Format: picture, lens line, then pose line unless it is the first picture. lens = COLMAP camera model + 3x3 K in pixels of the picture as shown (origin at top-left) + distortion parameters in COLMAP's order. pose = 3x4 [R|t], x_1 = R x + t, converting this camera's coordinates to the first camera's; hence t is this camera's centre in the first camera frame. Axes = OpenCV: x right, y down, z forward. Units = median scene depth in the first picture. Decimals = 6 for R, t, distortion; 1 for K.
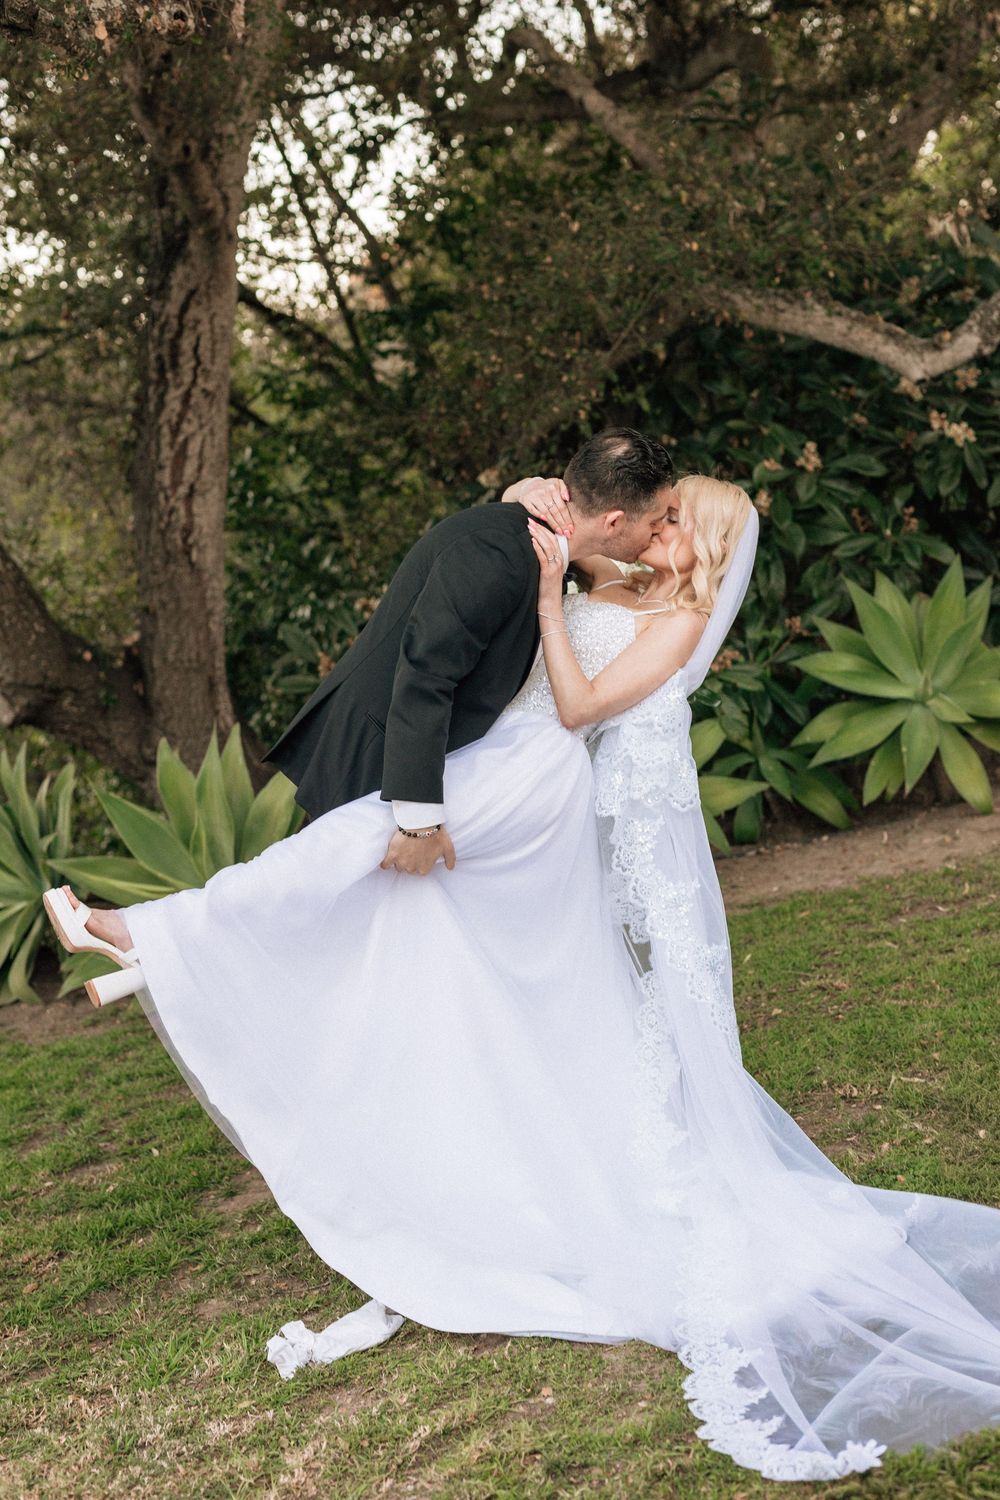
lens RADIAL K [[1828.2, 0, 466.8], [0, 1828.2, 742.1], [0, 0, 1]] dist [-0.016033, 0.000000]
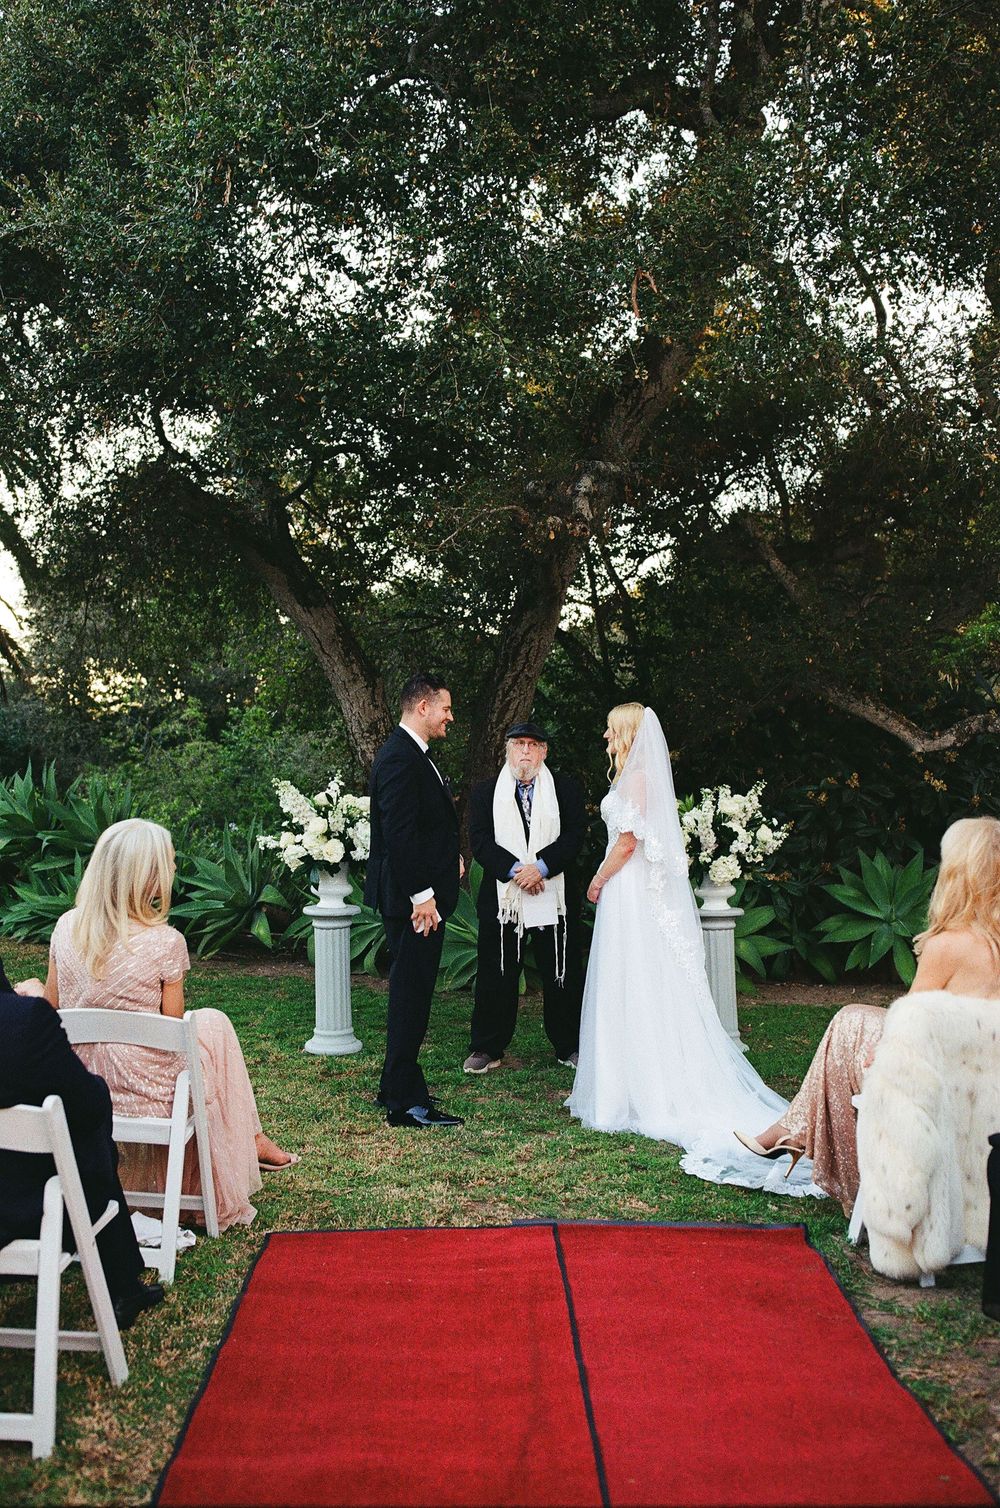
lens RADIAL K [[1292.9, 0, 326.5], [0, 1292.9, 750.5], [0, 0, 1]] dist [-0.041371, 0.005141]
pose [[0.950745, 0.204721, -0.232753, -0.021373], [-0.229989, 0.969307, -0.086886, 0.046751], [0.207822, 0.136137, 0.968647, -0.348492]]
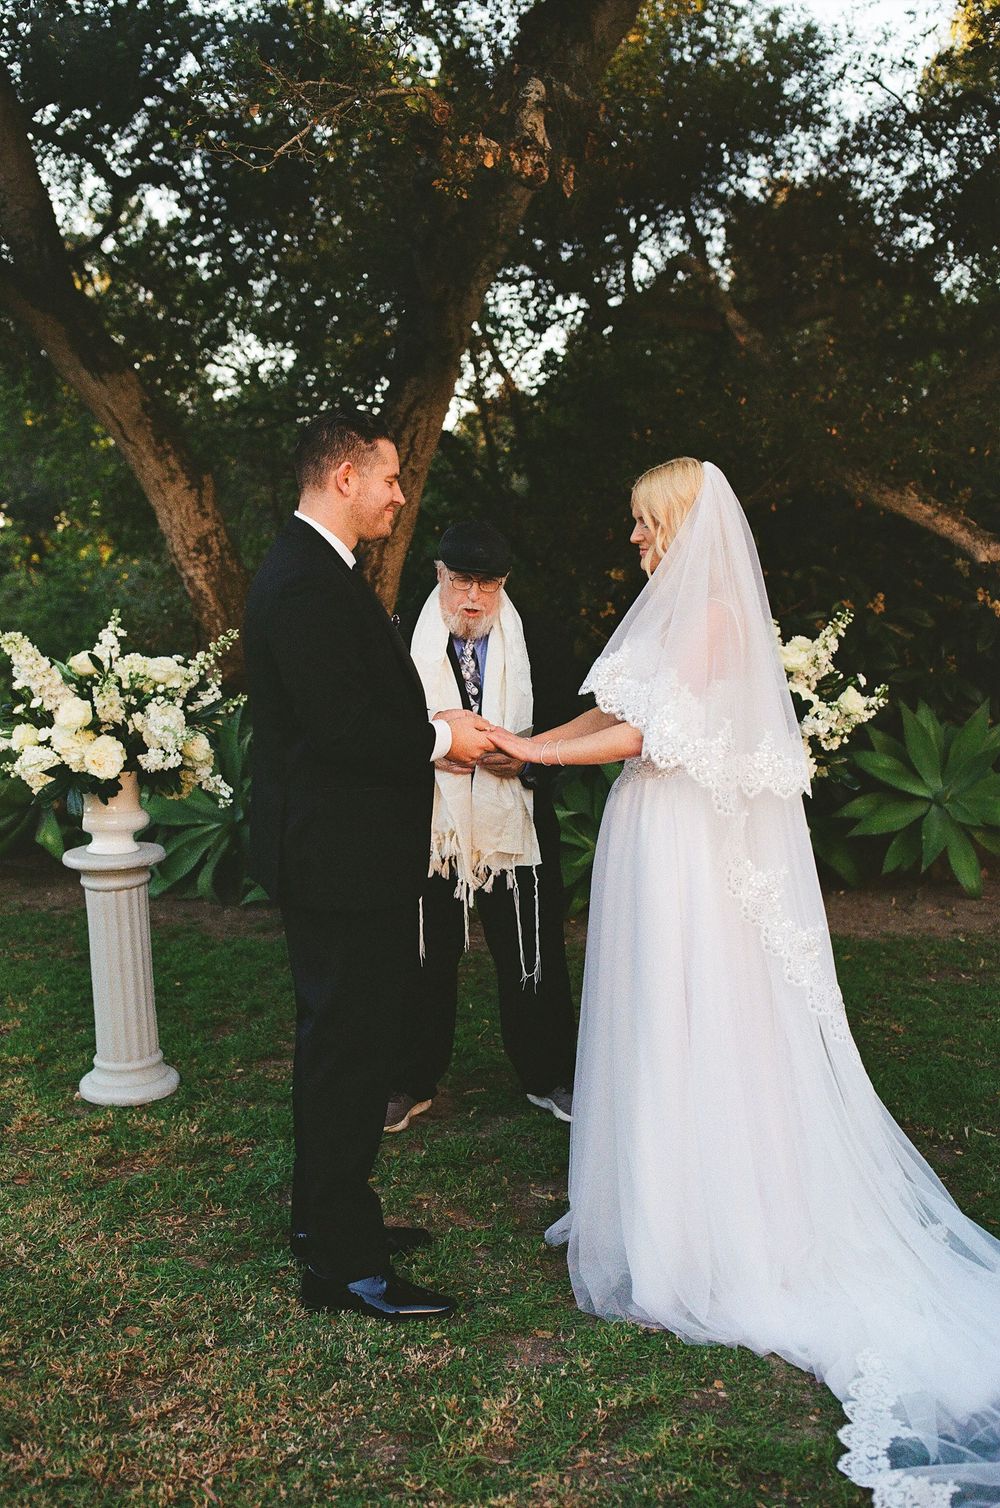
lens RADIAL K [[1244.2, 0, 501.8], [0, 1244.2, 702.1], [0, 0, 1]] dist [-0.008694, 0.007339]
pose [[0.982768, 0.182991, 0.026093, -0.085839], [-0.181891, 0.982517, -0.039688, -0.000421], [-0.032899, 0.034258, 0.998871, 0.104006]]
